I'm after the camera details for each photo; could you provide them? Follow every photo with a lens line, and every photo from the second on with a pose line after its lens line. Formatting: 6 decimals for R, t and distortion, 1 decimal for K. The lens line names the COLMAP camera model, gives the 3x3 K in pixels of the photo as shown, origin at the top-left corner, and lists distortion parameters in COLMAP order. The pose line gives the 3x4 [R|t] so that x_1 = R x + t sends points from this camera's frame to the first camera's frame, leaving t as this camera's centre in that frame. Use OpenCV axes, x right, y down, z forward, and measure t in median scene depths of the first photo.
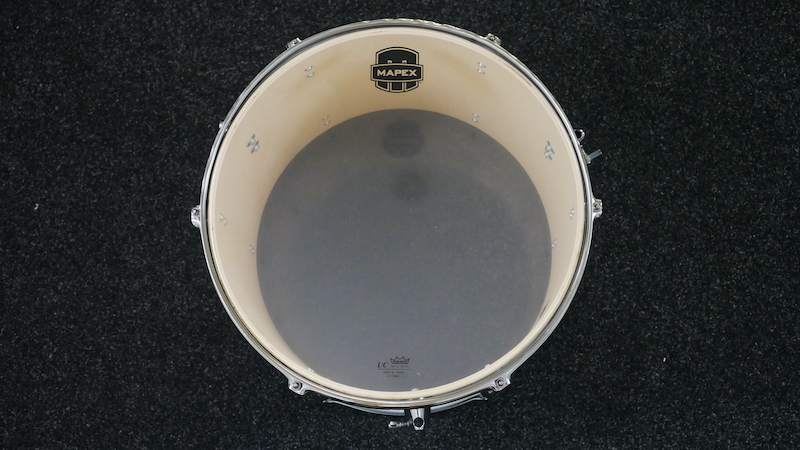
lens RADIAL K [[1536.5, 0, 417.9], [0, 1536.5, 223.2], [0, 0, 1]] dist [0.019234, 0.063969]
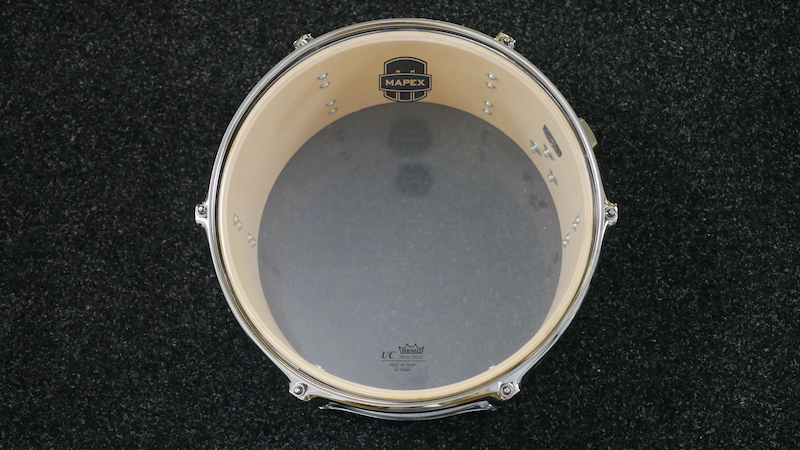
lens RADIAL K [[1475.9, 0, 400.0], [0, 1475.9, 225.0], [0, 0, 1]] dist [0.027168, 0.004686]
pose [[0.999410, 0.033795, -0.006186, -0.076020], [-0.033903, 0.999259, -0.018240, 0.135246], [0.005565, 0.018439, 0.999814, 0.292884]]
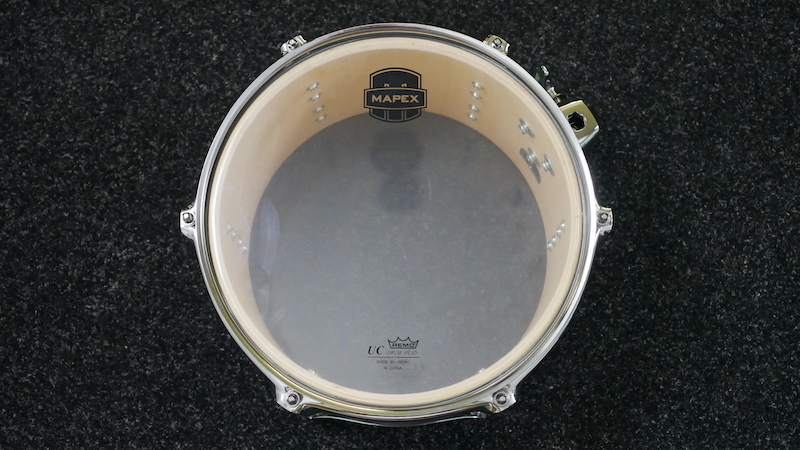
lens RADIAL K [[1475.9, 0, 400.0], [0, 1475.9, 225.0], [0, 0, 1]] dist [0.027168, 0.004686]
pose [[0.999477, 0.028540, 0.015222, -0.170427], [-0.028089, 0.999184, -0.029017, 0.169291], [-0.016038, 0.028574, 0.999463, 0.401393]]
